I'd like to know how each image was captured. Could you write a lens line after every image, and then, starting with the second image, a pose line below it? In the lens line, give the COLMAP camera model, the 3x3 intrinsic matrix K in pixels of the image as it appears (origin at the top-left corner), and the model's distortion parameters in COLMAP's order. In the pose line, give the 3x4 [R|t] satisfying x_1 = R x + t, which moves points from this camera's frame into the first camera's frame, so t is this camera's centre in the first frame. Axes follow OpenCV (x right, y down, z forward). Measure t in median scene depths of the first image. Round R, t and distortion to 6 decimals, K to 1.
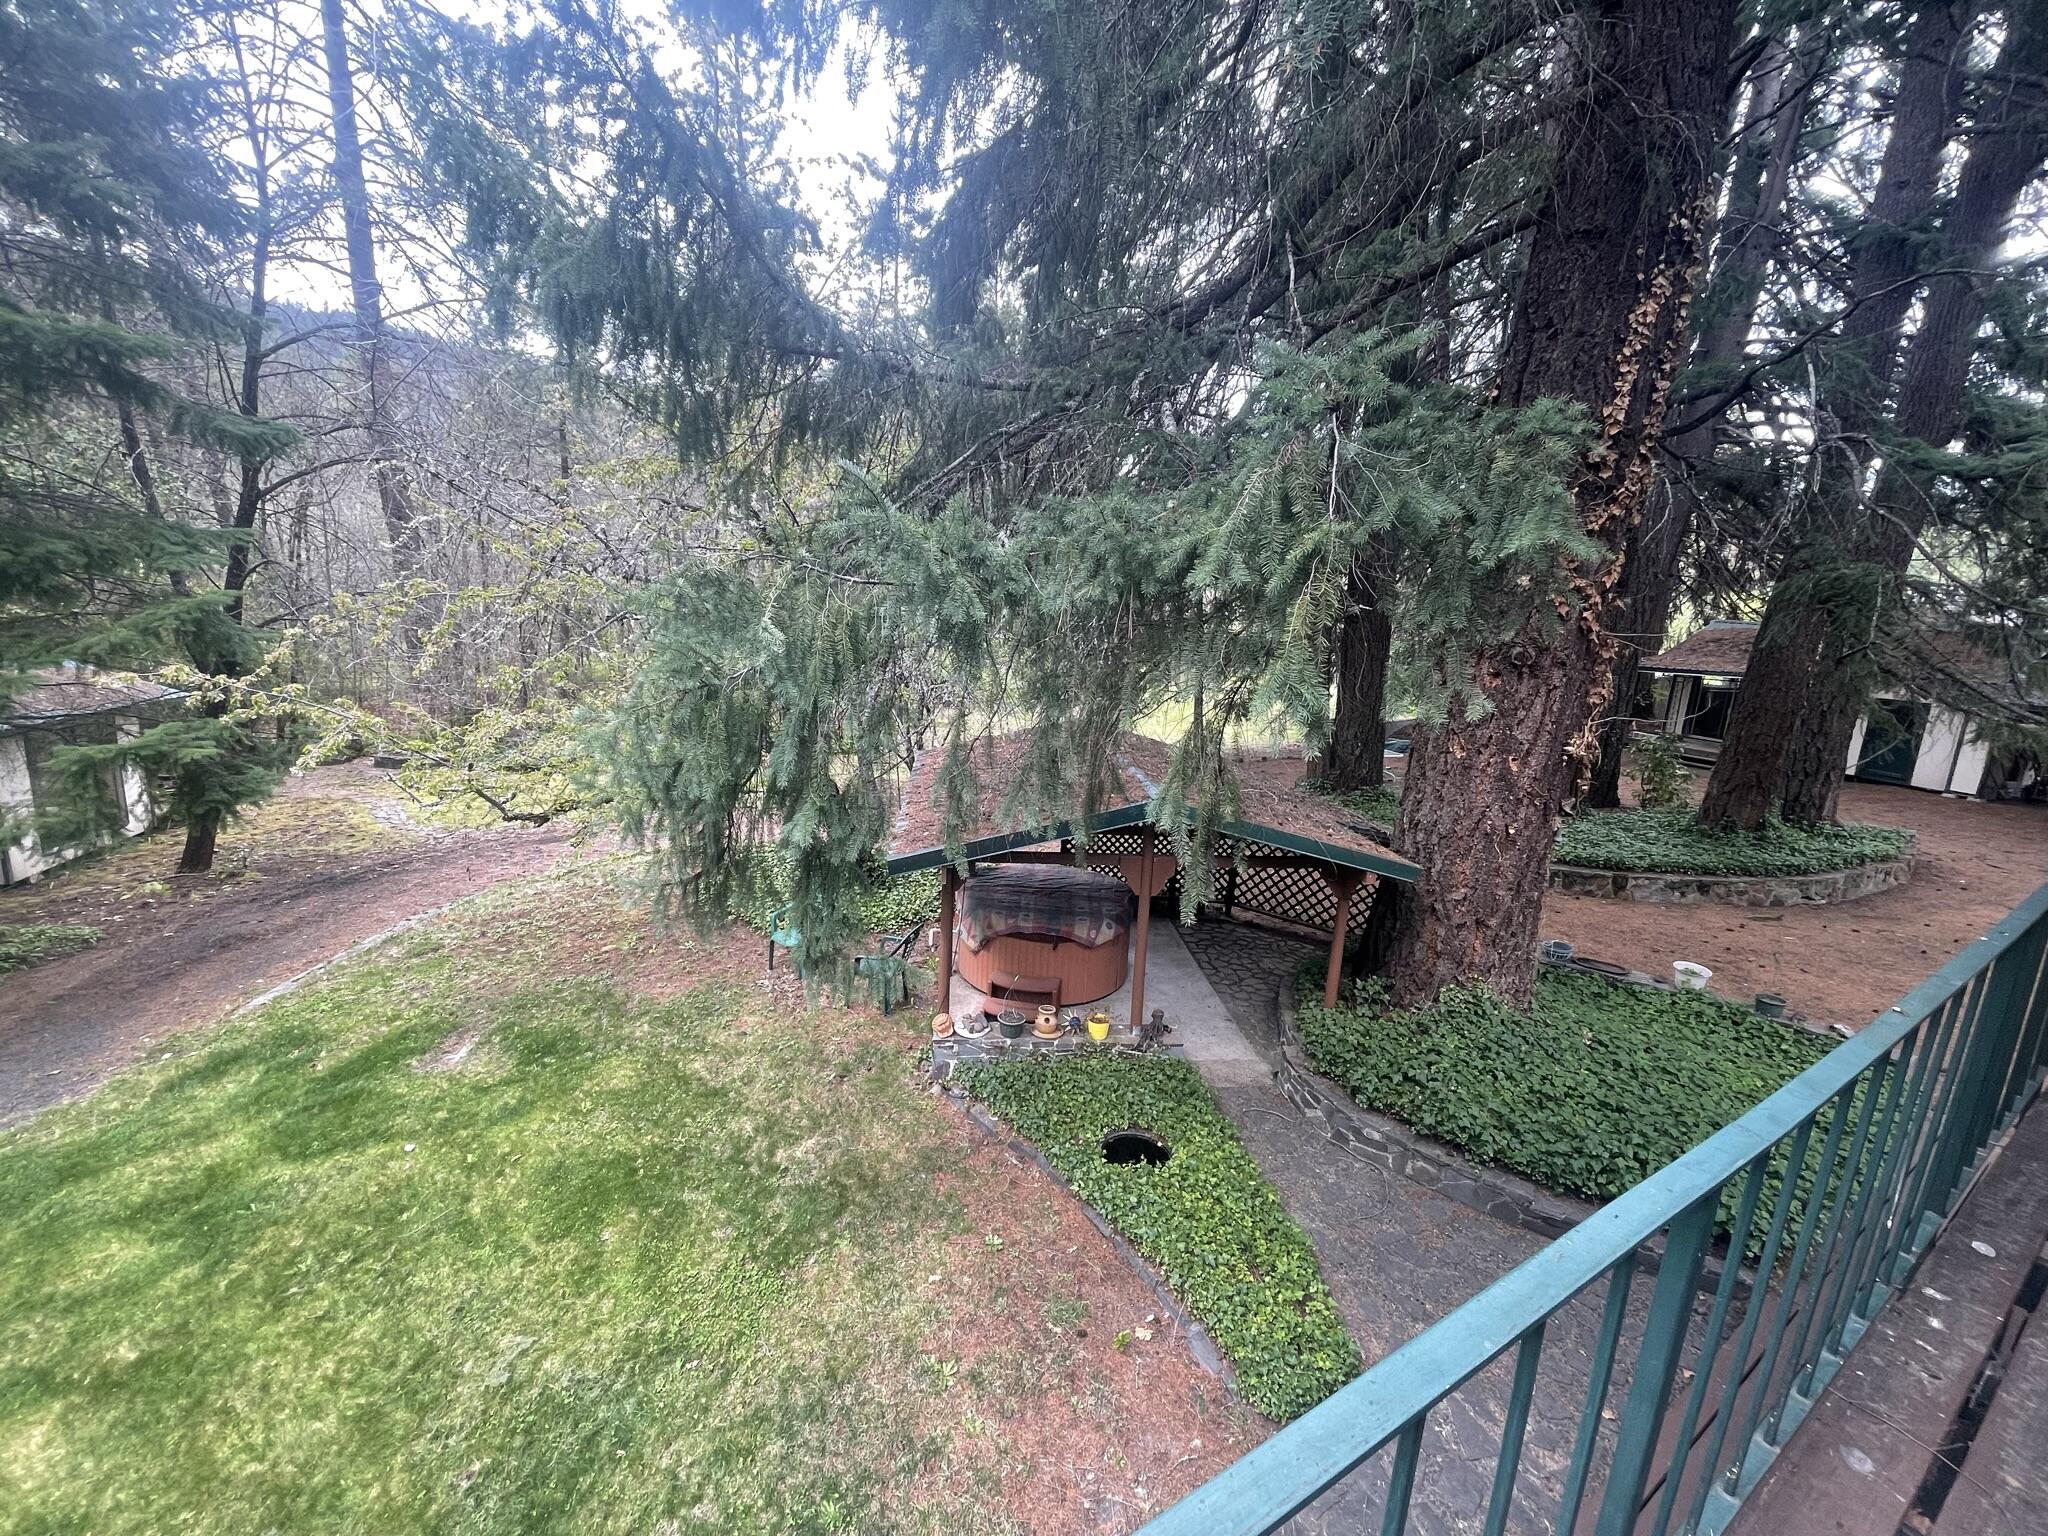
lens RADIAL K [[820.0, 0, 1015.9], [0, 820.0, 761.8], [0, 0, 1]] dist [-0.003717, 0.000027]
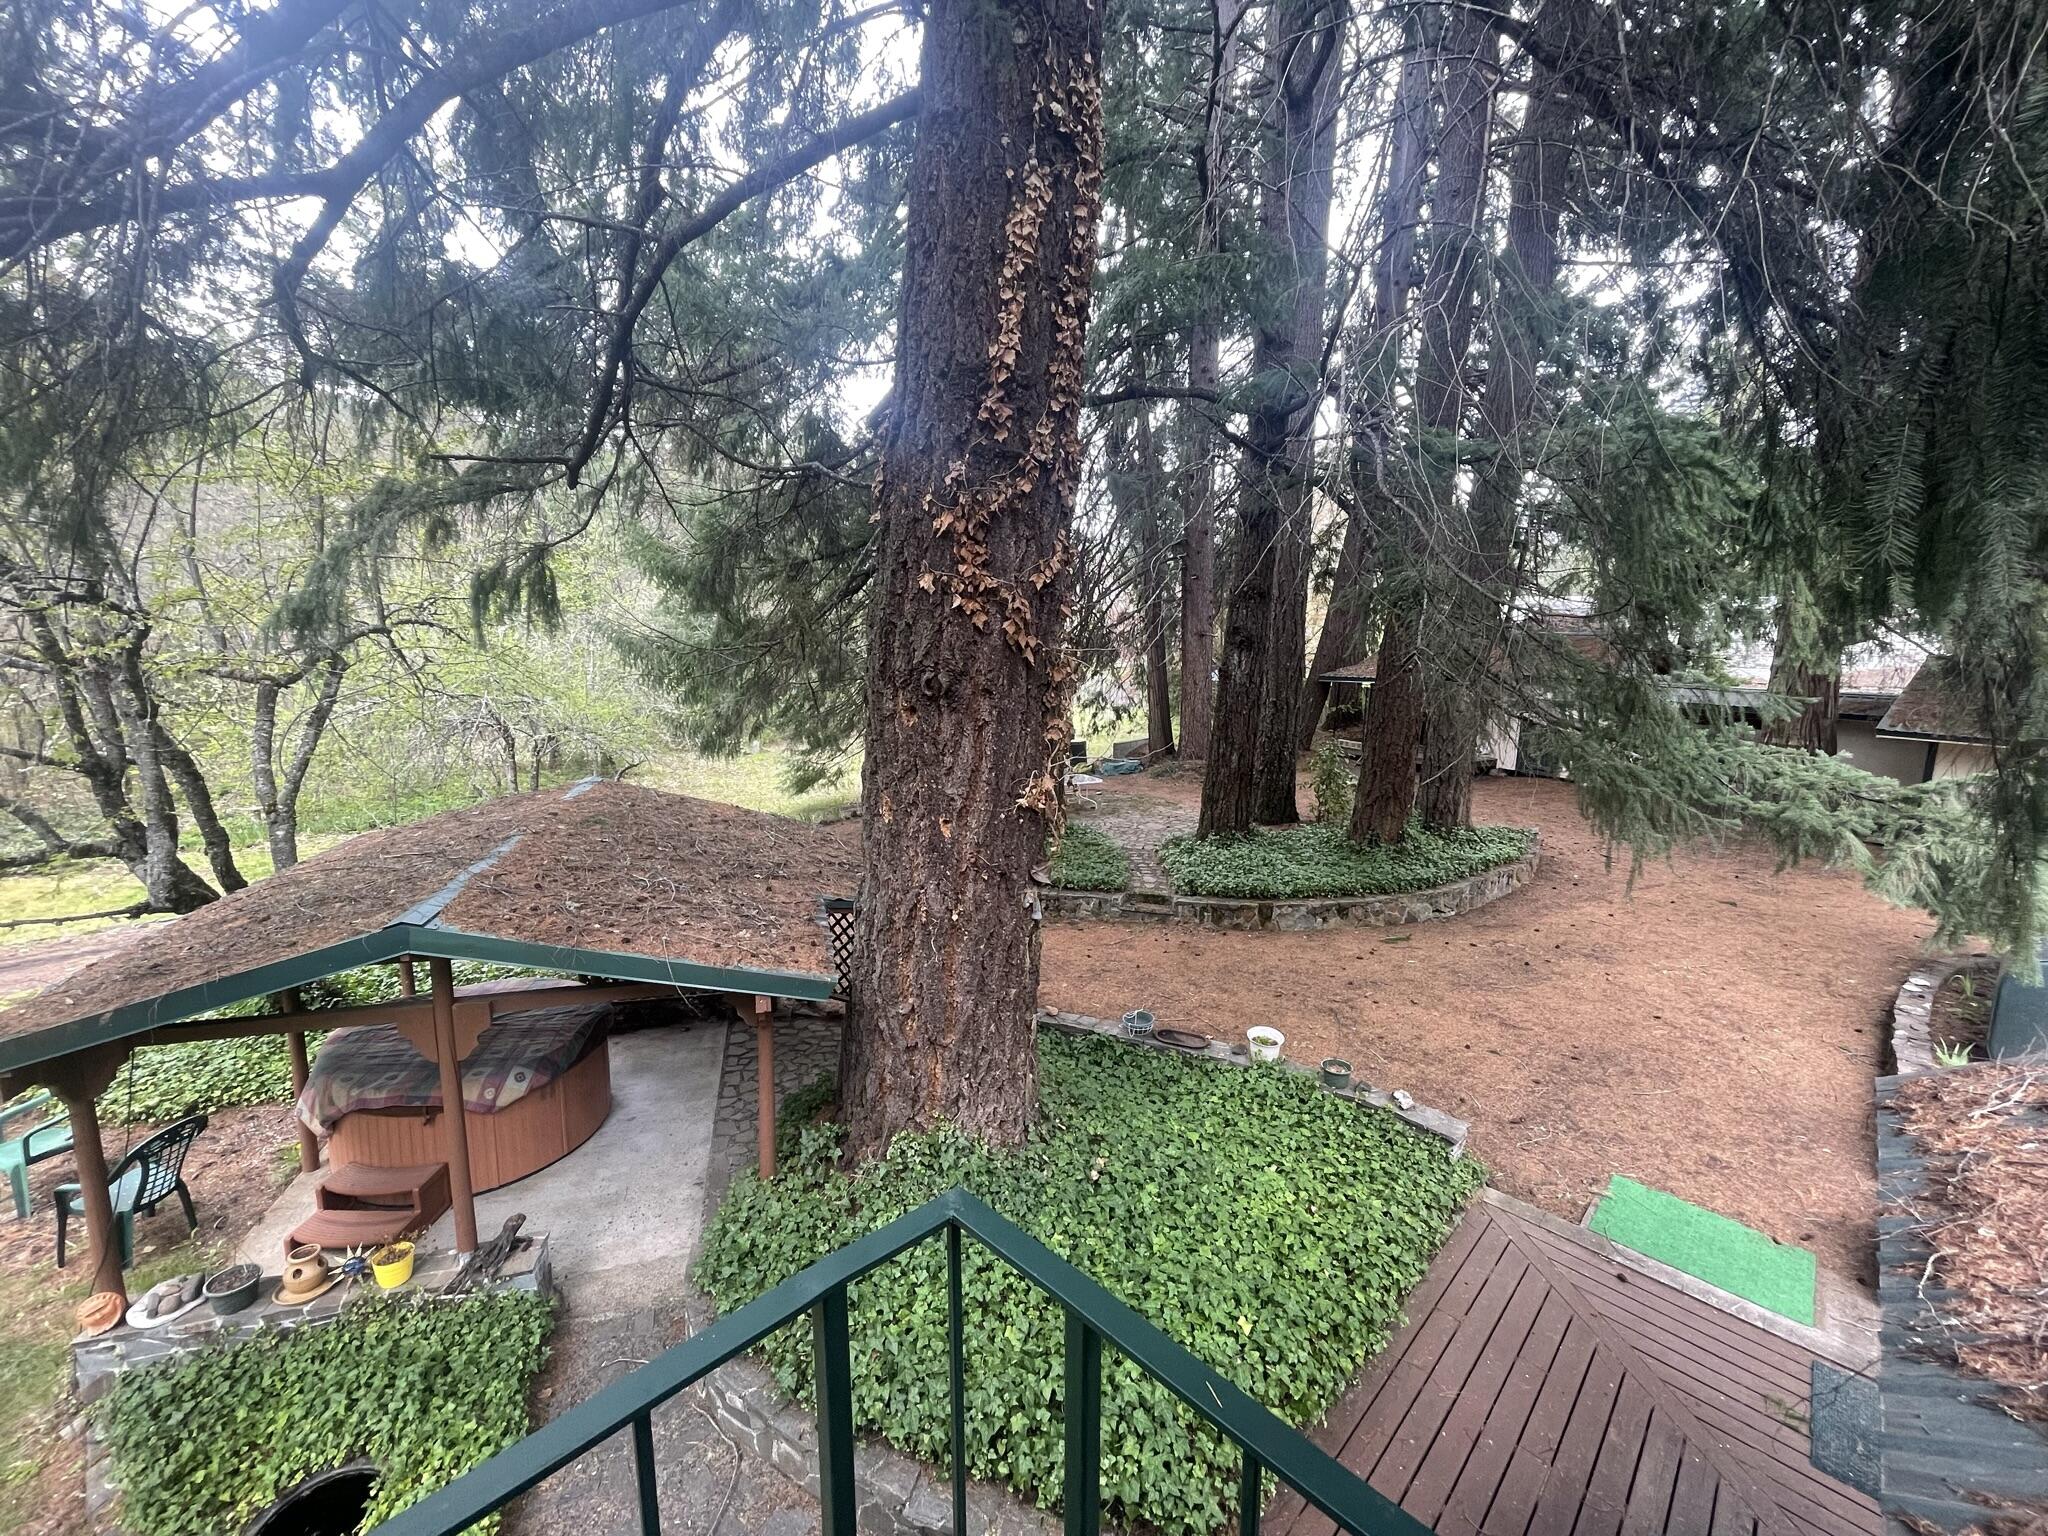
lens RADIAL K [[820.0, 0, 1032.4], [0, 820.0, 757.5], [0, 0, 1]] dist [-0.003717, 0.000027]
pose [[0.974962, -0.059014, 0.214399, 0.528673], [0.066586, 0.997380, -0.028264, -0.034280], [-0.212169, 0.041832, 0.976337, 0.256500]]
